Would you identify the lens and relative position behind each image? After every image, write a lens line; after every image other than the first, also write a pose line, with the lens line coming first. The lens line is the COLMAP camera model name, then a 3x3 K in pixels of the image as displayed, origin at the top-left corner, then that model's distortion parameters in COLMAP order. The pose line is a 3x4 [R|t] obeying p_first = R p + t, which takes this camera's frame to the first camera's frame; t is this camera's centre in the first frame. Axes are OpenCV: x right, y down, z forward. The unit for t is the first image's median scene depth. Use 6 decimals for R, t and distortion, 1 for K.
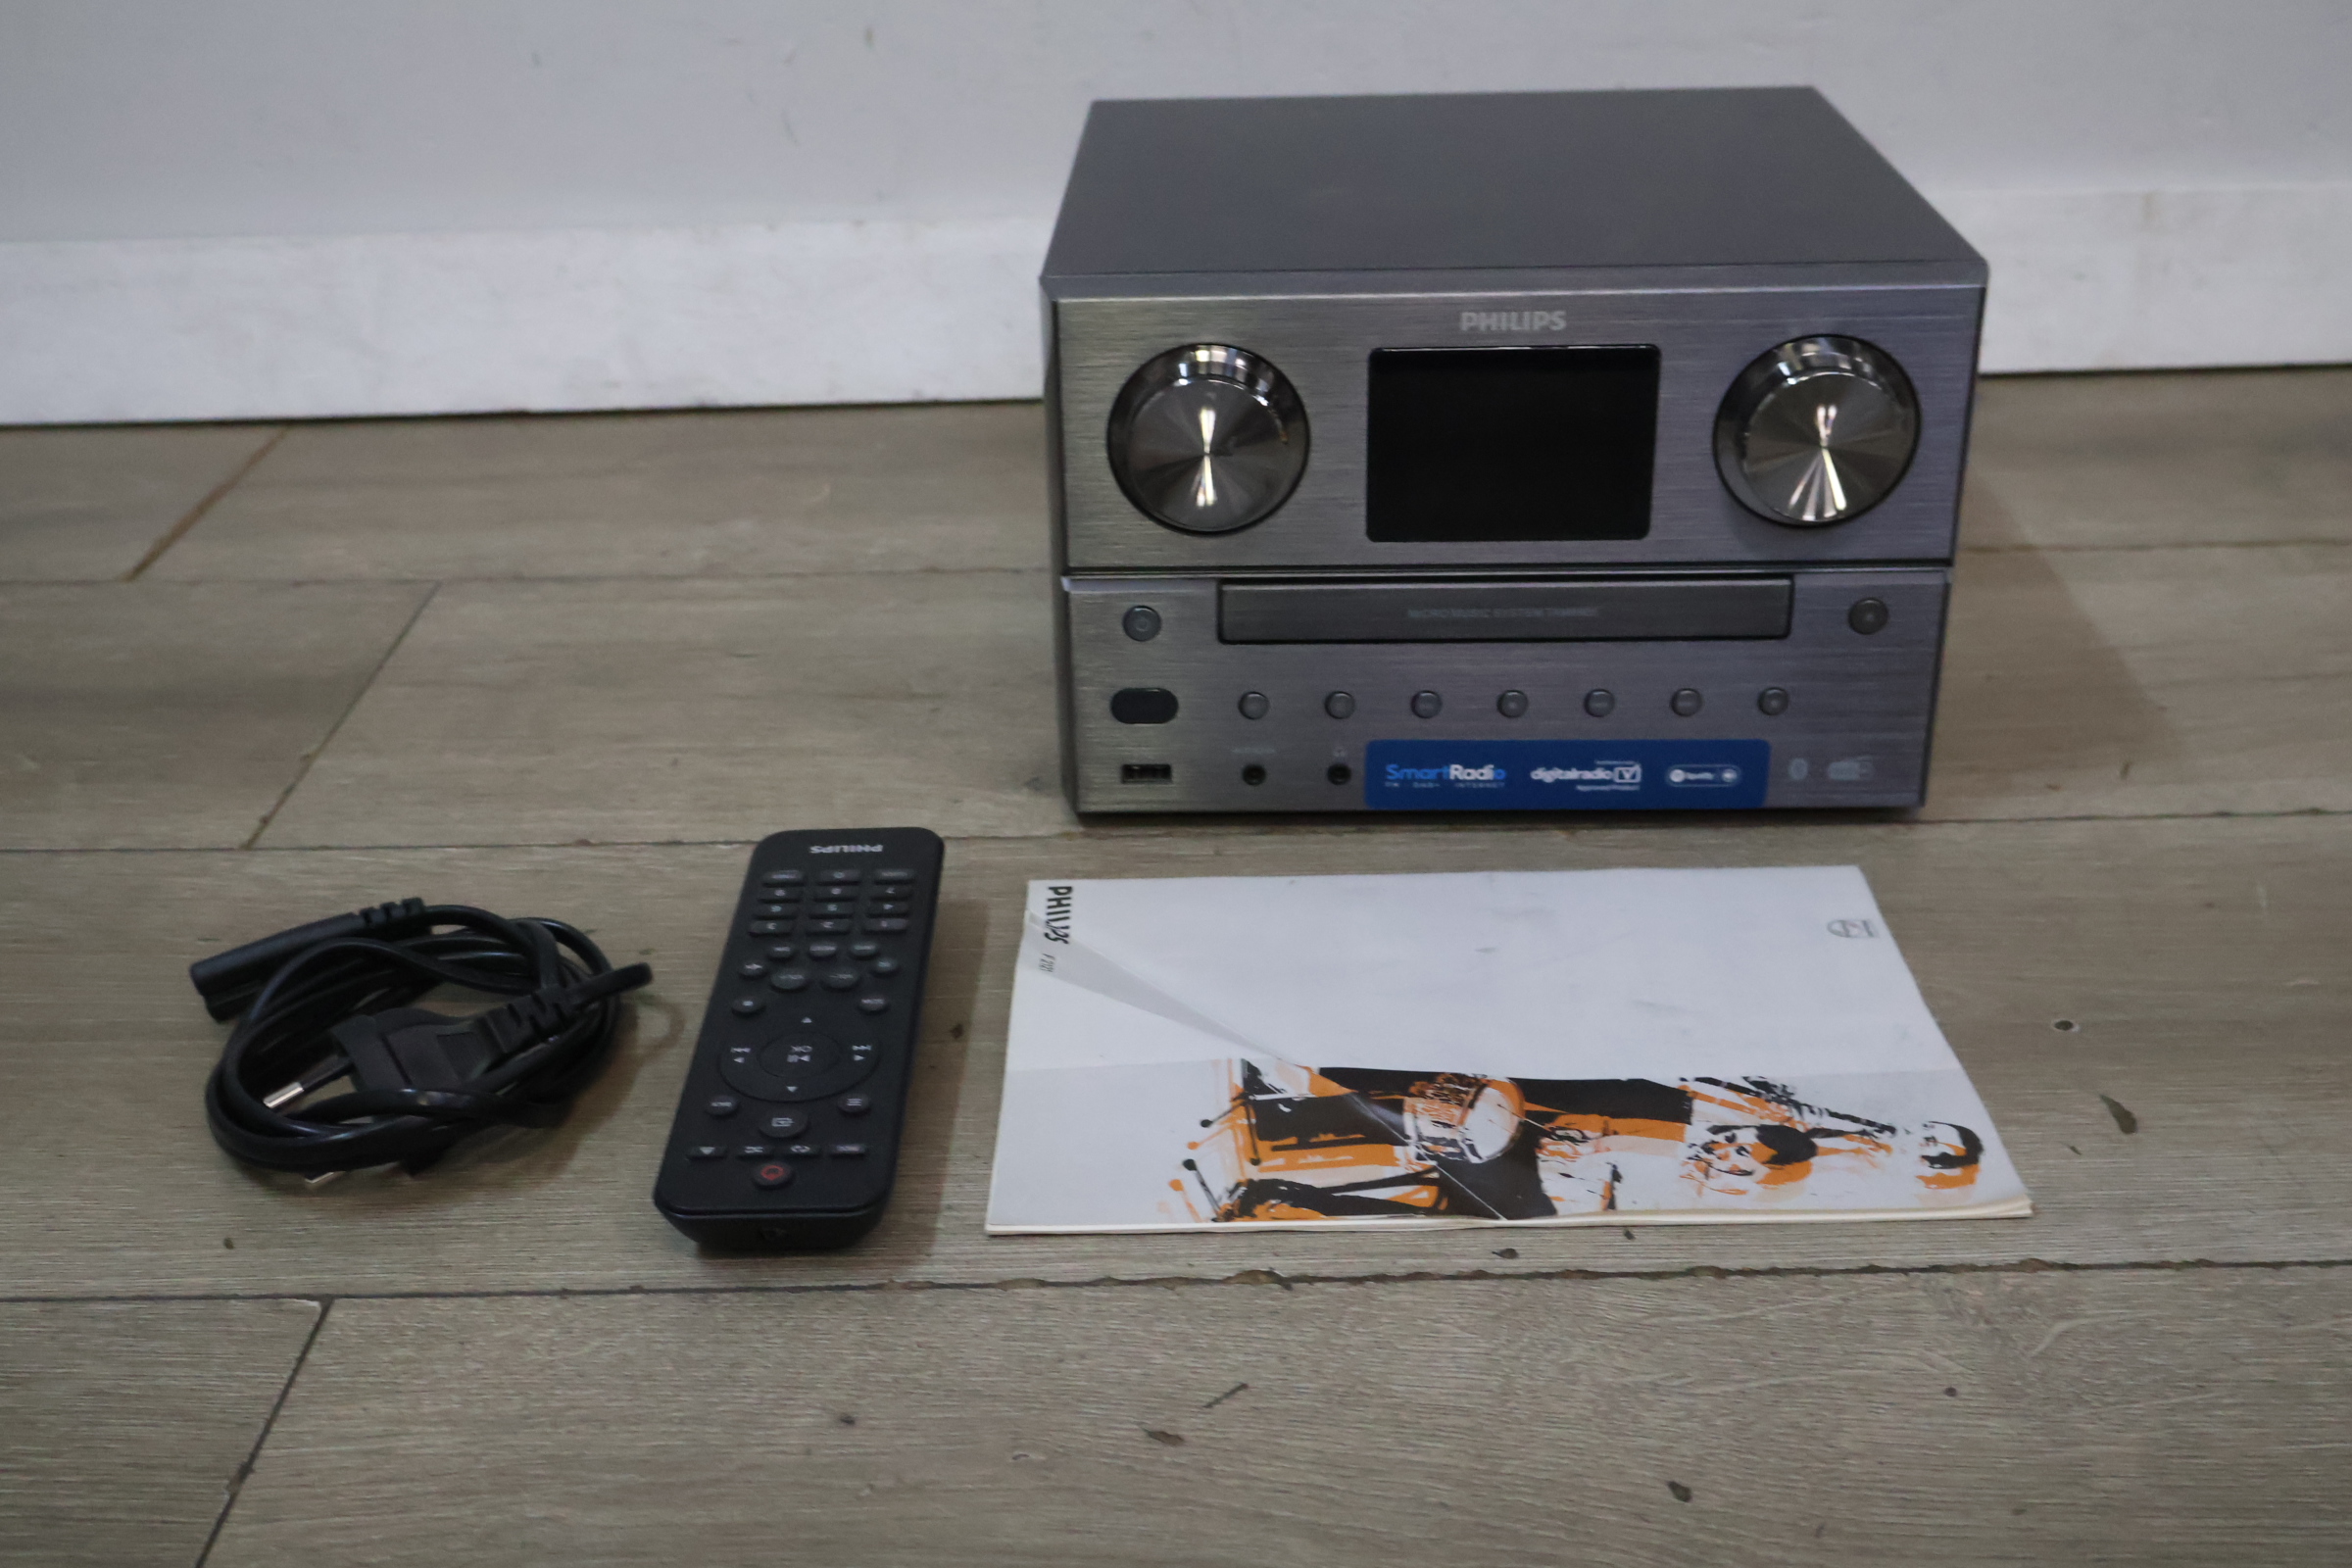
lens RADIAL K [[2556.5, 0, 1182.9], [0, 2556.5, 796.6], [0, 0, 1]] dist [0.010224, 0.000000]
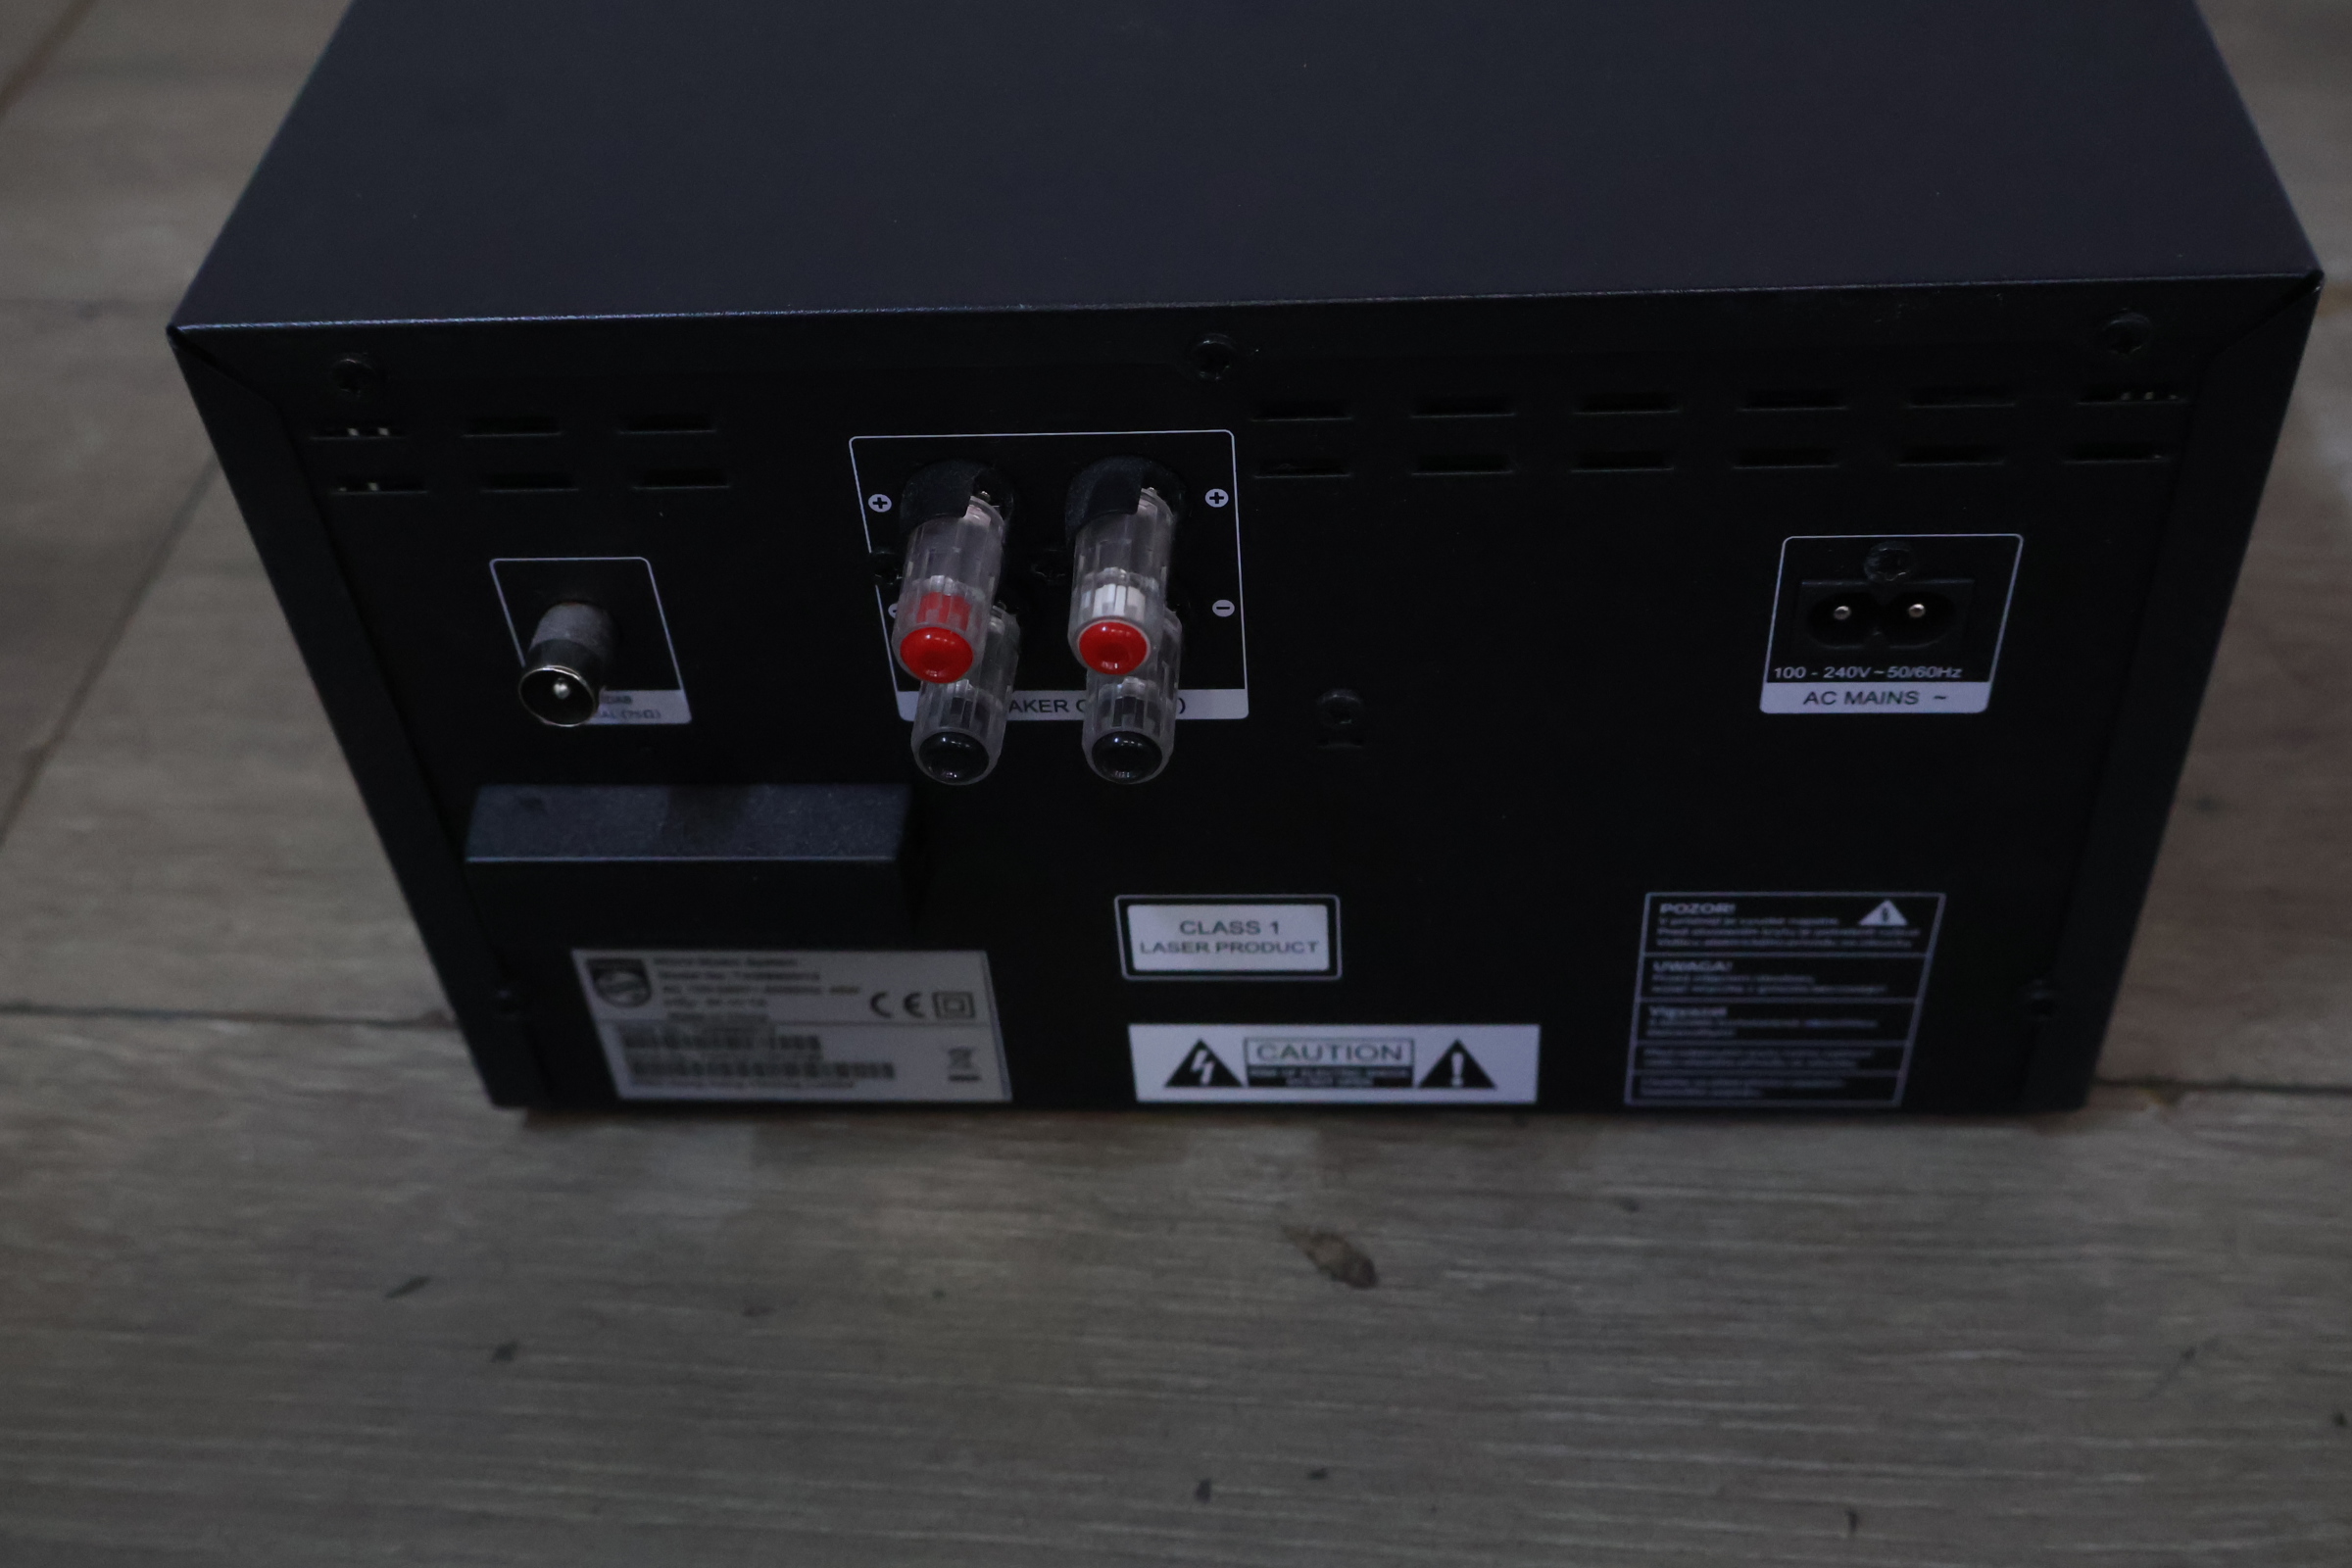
lens RADIAL K [[2556.5, 0, 1167.1], [0, 2556.5, 776.1], [0, 0, 1]] dist [0.010224, 0.000000]
pose [[0.994820, 0.032287, -0.096388, -0.012359], [0.000563, 0.946453, 0.322840, -0.251733], [0.101650, -0.321222, 0.941533, 0.531717]]
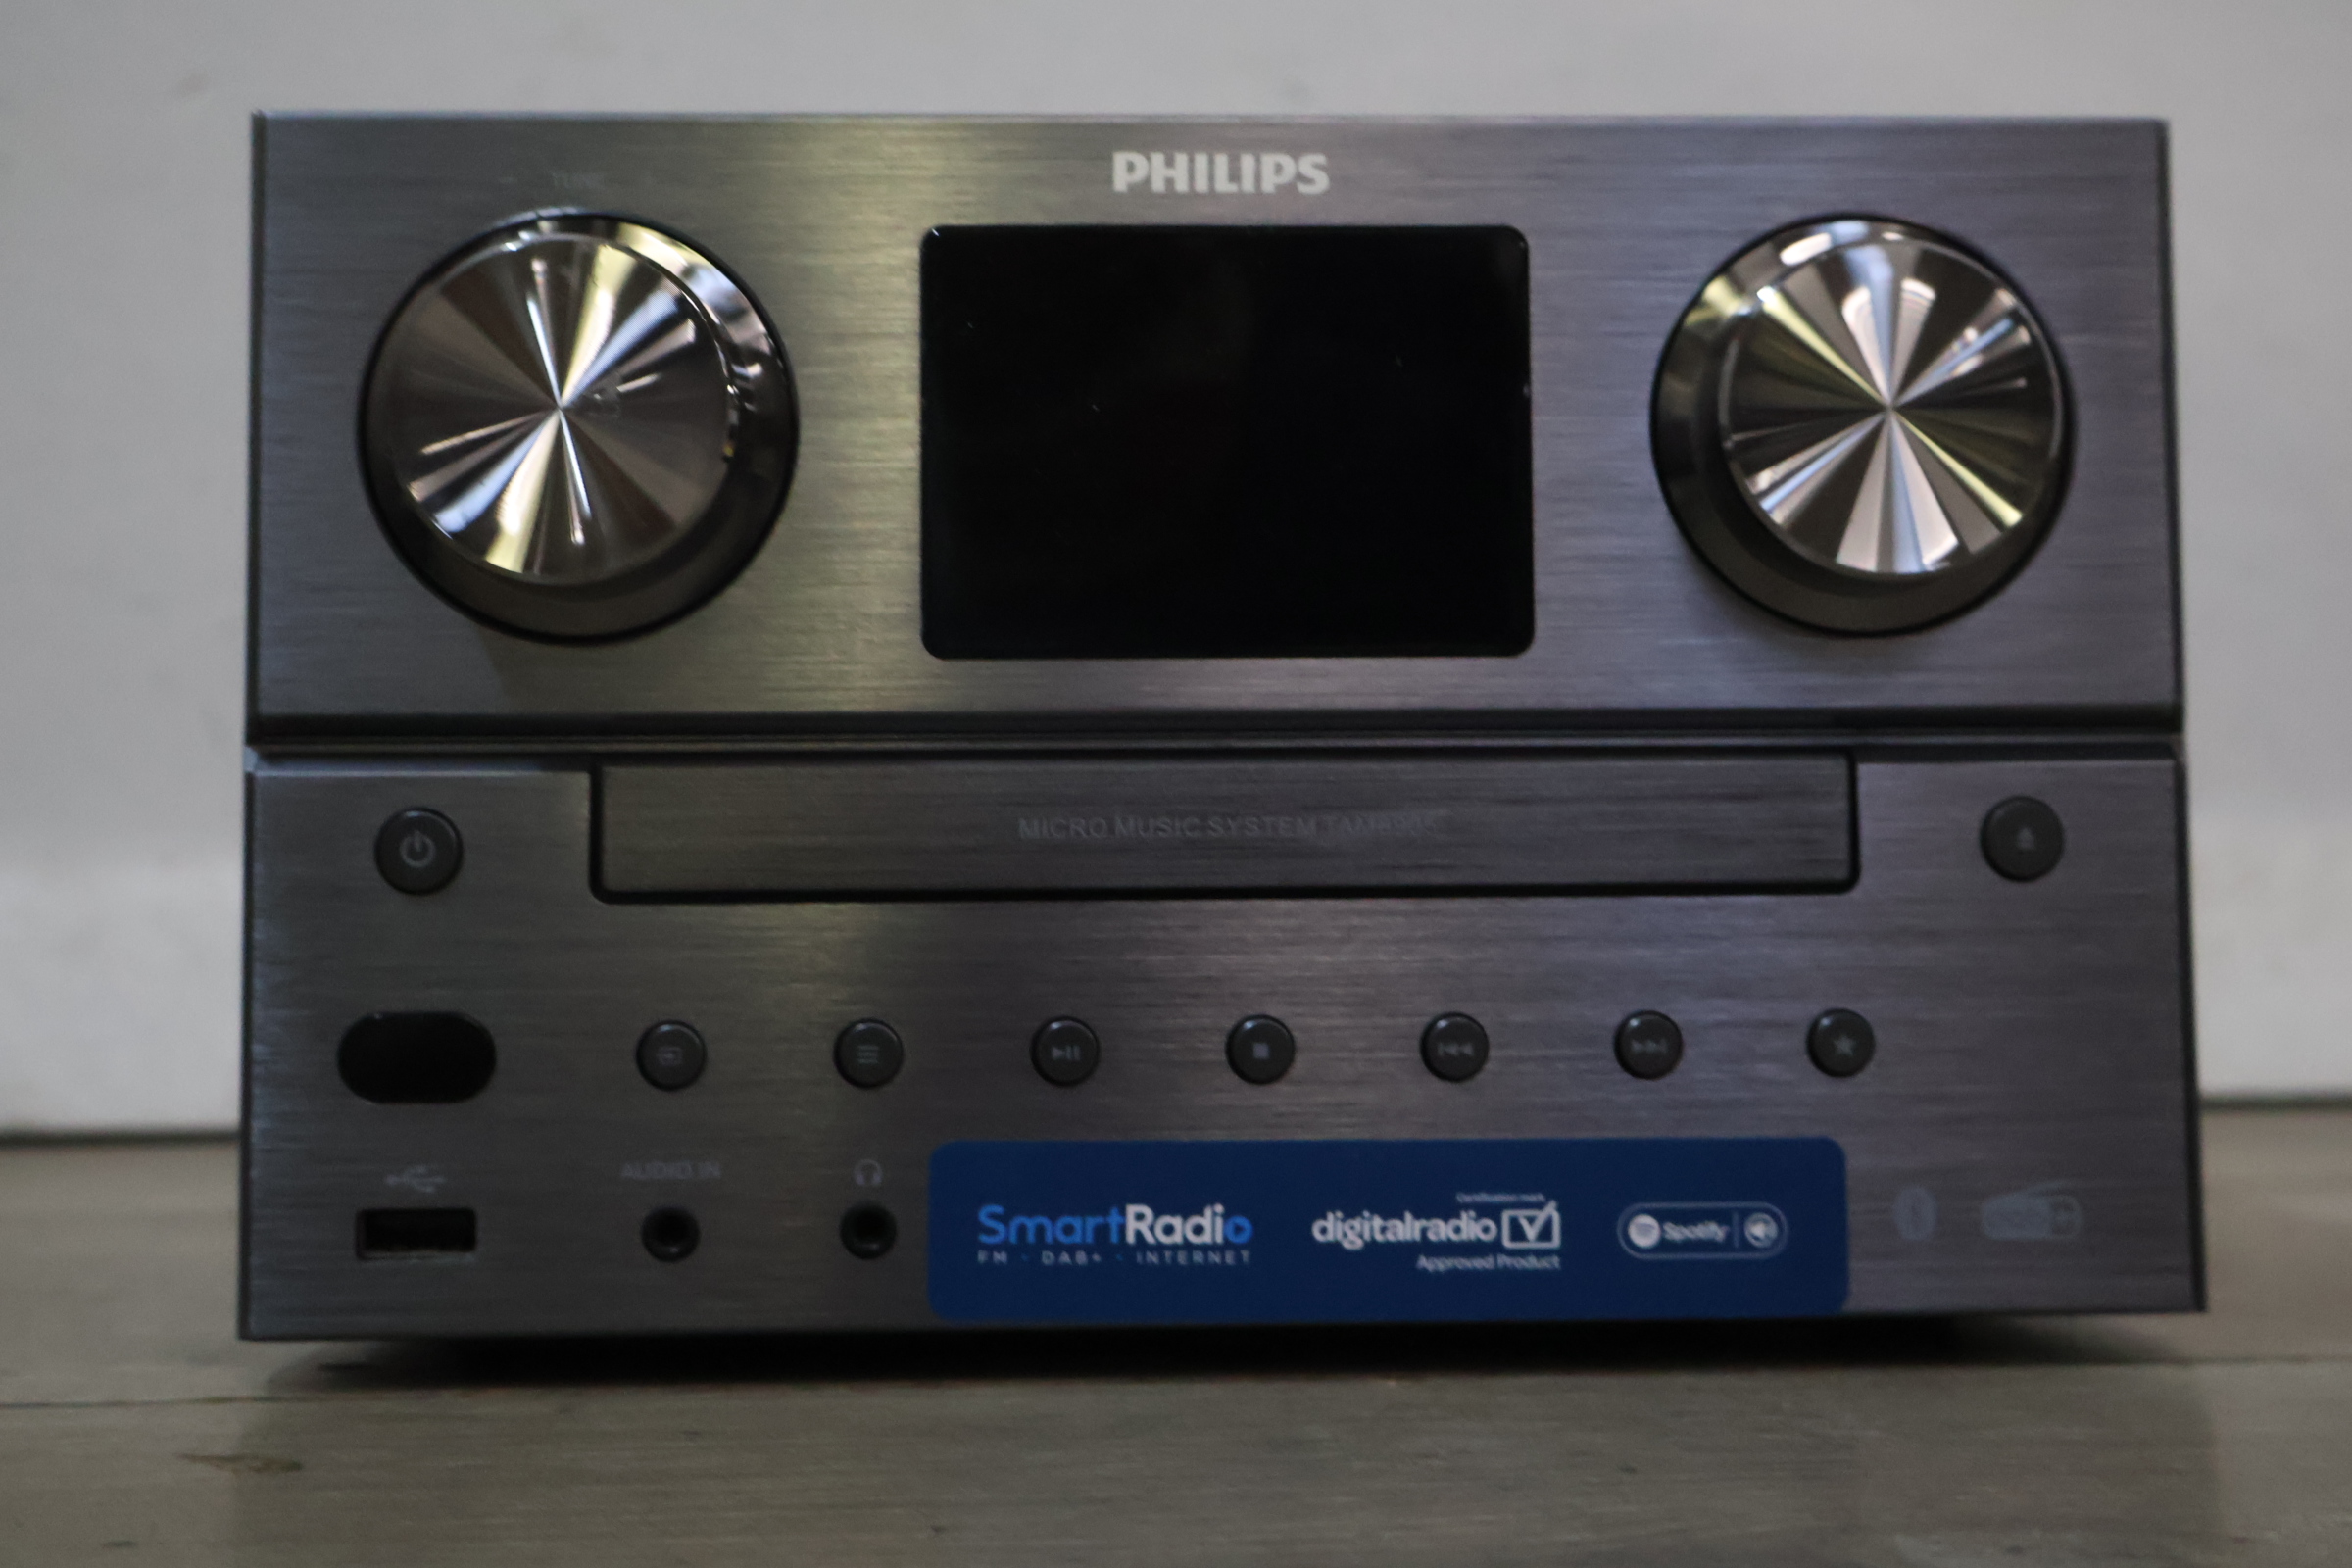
lens RADIAL K [[2556.5, 0, 1167.2], [0, 2556.5, 792.3], [0, 0, 1]] dist [0.010224, 0.000000]
pose [[0.997925, 0.016353, 0.062282, 0.091163], [0.016735, 0.868115, -0.496081, 0.154955], [-0.062181, 0.496093, 0.866040, 0.642357]]
